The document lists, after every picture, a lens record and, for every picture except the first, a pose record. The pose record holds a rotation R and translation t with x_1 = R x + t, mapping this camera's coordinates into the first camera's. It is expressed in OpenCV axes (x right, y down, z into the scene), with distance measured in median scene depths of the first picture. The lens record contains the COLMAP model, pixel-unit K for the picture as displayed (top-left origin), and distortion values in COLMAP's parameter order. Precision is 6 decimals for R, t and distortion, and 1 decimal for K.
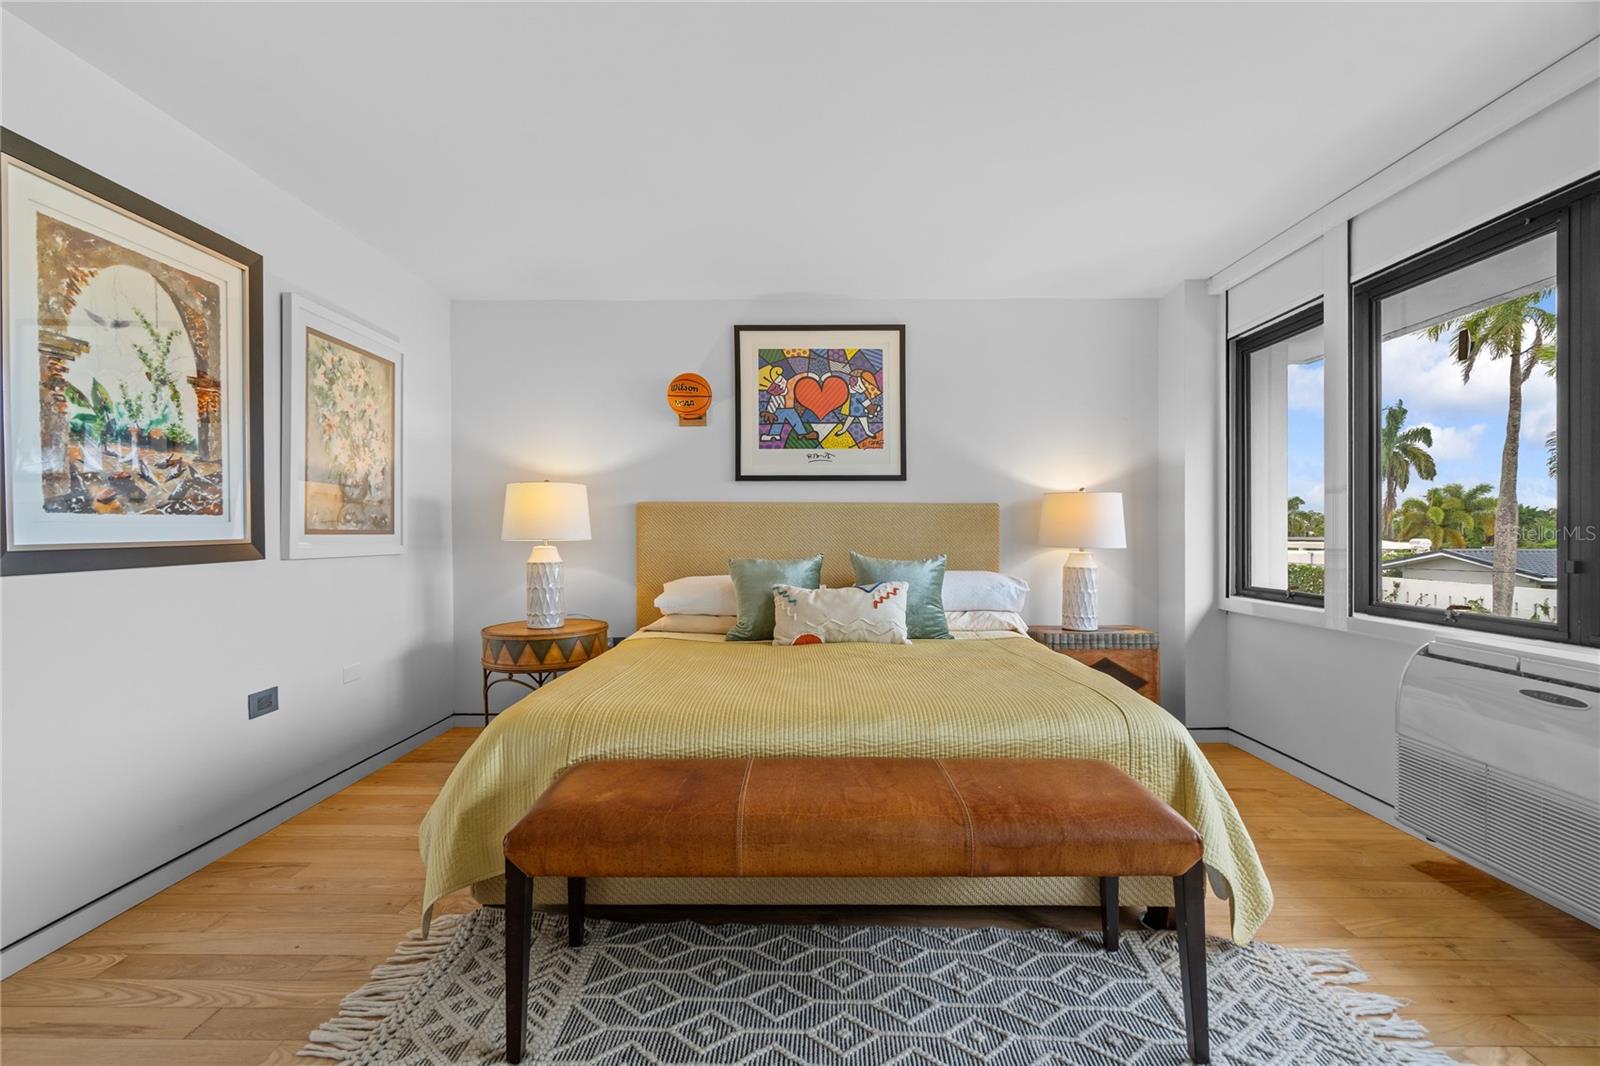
lens RADIAL K [[730.6, 0, 800.0], [0, 730.6, 533.0], [0, 0, 1]] dist [-0.010478, 0.000892]
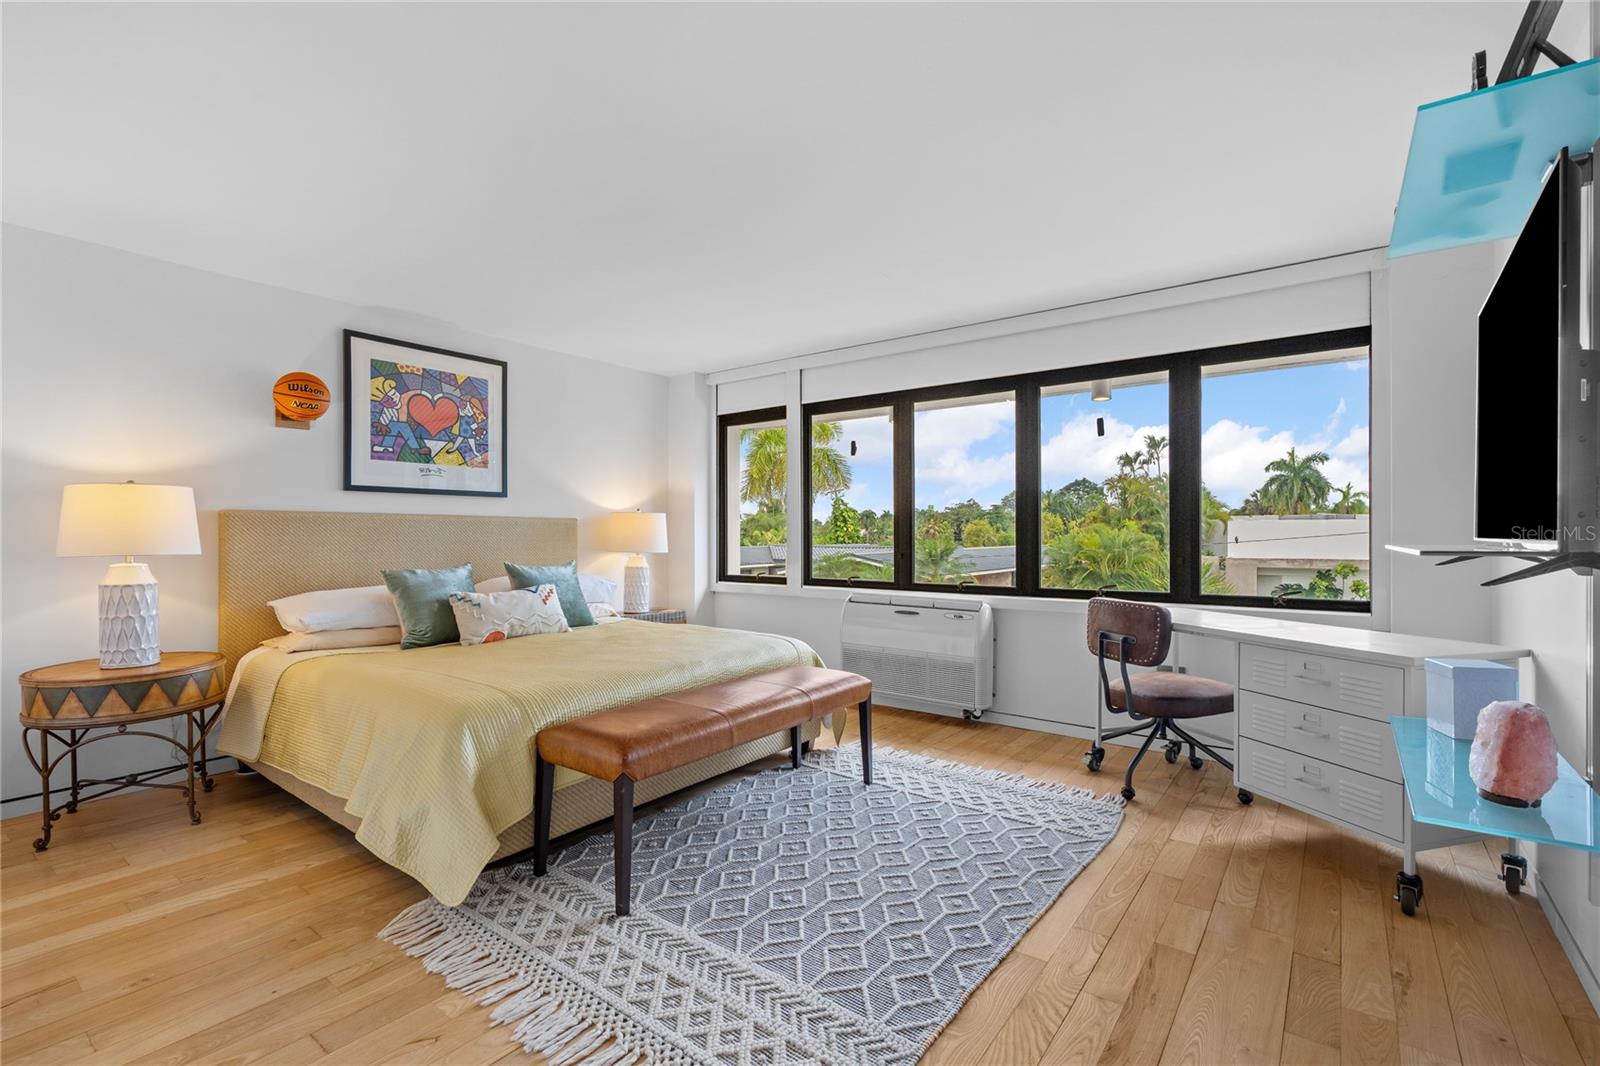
lens RADIAL K [[730.6, 0, 800.0], [0, 730.6, 533.0], [0, 0, 1]] dist [-0.010478, 0.000892]
pose [[0.587621, 0.001210, 0.809135, -0.516367], [0.002456, 0.999992, -0.003279, -0.010327], [-0.809132, 0.003914, 0.587613, -0.051939]]
